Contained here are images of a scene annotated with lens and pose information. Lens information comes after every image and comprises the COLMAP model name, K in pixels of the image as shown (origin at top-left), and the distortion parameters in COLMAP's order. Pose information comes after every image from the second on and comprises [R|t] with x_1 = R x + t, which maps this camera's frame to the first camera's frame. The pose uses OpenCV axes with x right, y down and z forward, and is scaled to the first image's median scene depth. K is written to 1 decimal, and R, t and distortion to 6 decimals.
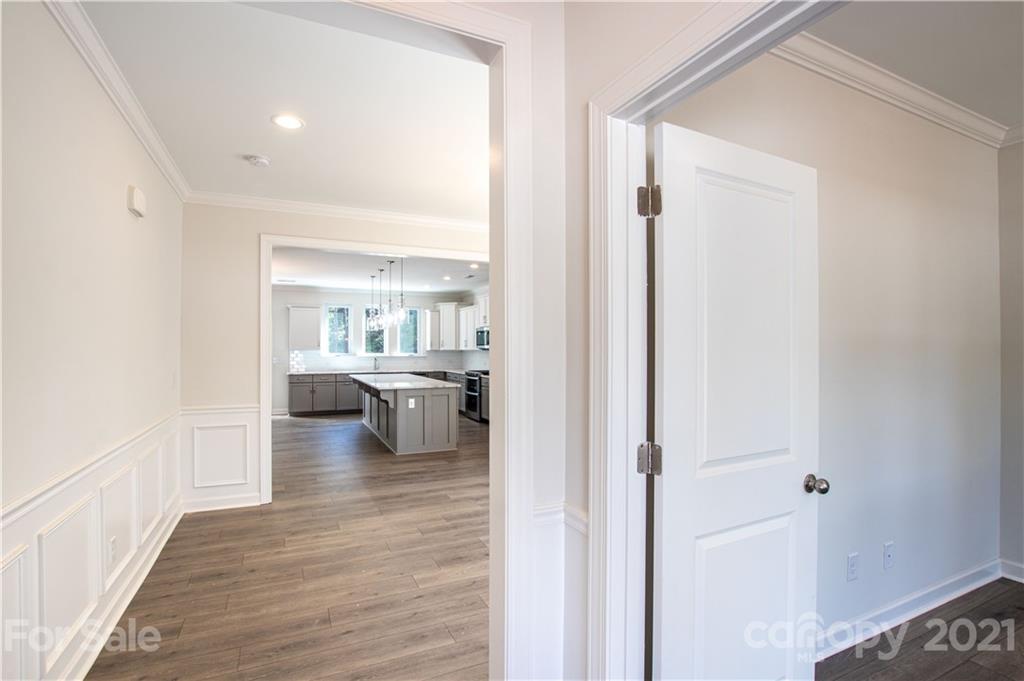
lens RADIAL K [[477.2, 0, 510.1], [0, 477.2, 344.5], [0, 0, 1]] dist [-0.028013, -0.001572]
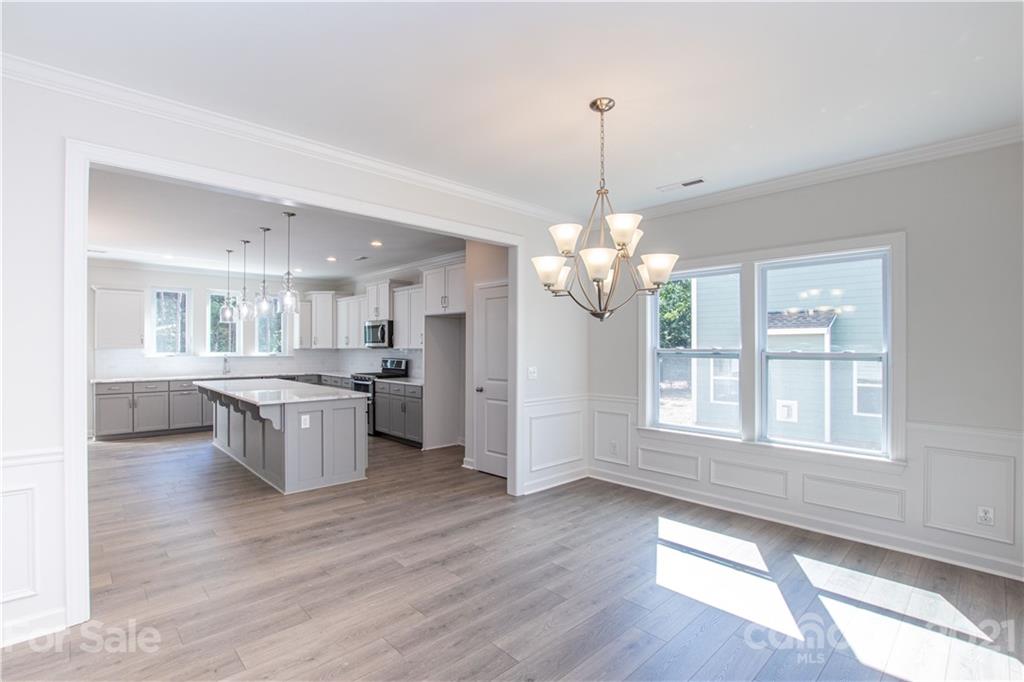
lens RADIAL K [[477.2, 0, 516.7], [0, 477.2, 339.3], [0, 0, 1]] dist [-0.028013, -0.001572]
pose [[0.949655, 0.006180, 0.313237, -0.084058], [-0.003811, 0.999959, -0.008173, 0.001651], [-0.313275, 0.006567, 0.949640, 0.136861]]
